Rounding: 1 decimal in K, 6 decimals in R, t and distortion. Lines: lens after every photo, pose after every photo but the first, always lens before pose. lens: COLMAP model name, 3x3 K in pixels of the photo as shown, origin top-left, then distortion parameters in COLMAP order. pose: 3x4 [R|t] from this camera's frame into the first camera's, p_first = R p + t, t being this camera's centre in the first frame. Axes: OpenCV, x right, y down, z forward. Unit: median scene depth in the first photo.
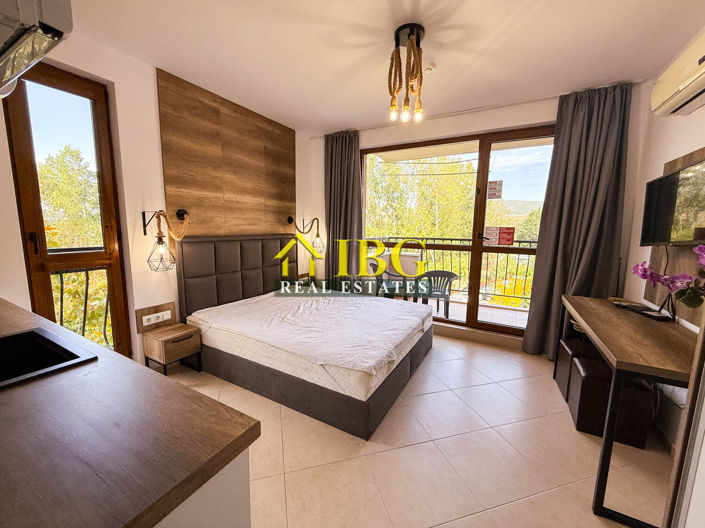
lens RADIAL K [[281.4, 0, 349.6], [0, 281.4, 264.0], [0, 0, 1]] dist [0.004591, 0.000884]
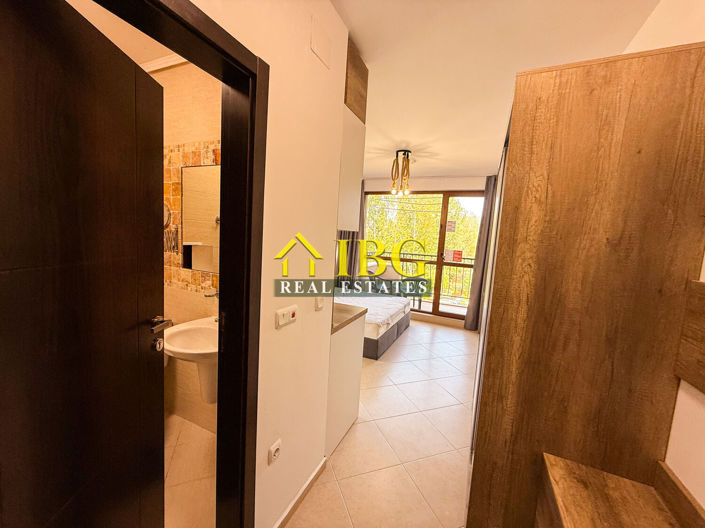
lens RADIAL K [[281.4, 0, 351.5], [0, 281.4, 264.7], [0, 0, 1]] dist [0.004591, 0.000884]
pose [[0.995946, 0.036773, 0.082093, -0.177204], [-0.034359, 0.998940, -0.030625, 0.019732], [-0.083132, 0.027680, 0.996154, -0.565645]]
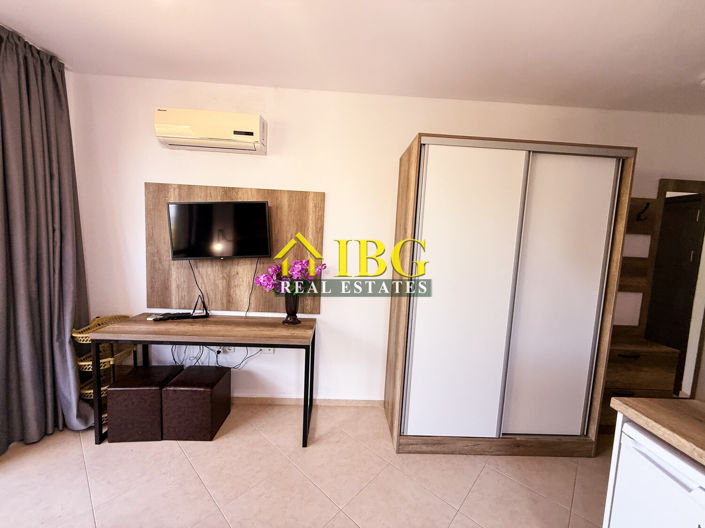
lens RADIAL K [[281.4, 0, 349.3], [0, 281.4, 265.1], [0, 0, 1]] dist [0.004591, 0.000884]
pose [[-0.515523, -0.120133, 0.848413, -0.170278], [0.054226, 0.983565, 0.172220, -0.132516], [-0.855158, 0.134789, -0.500536, 0.646537]]
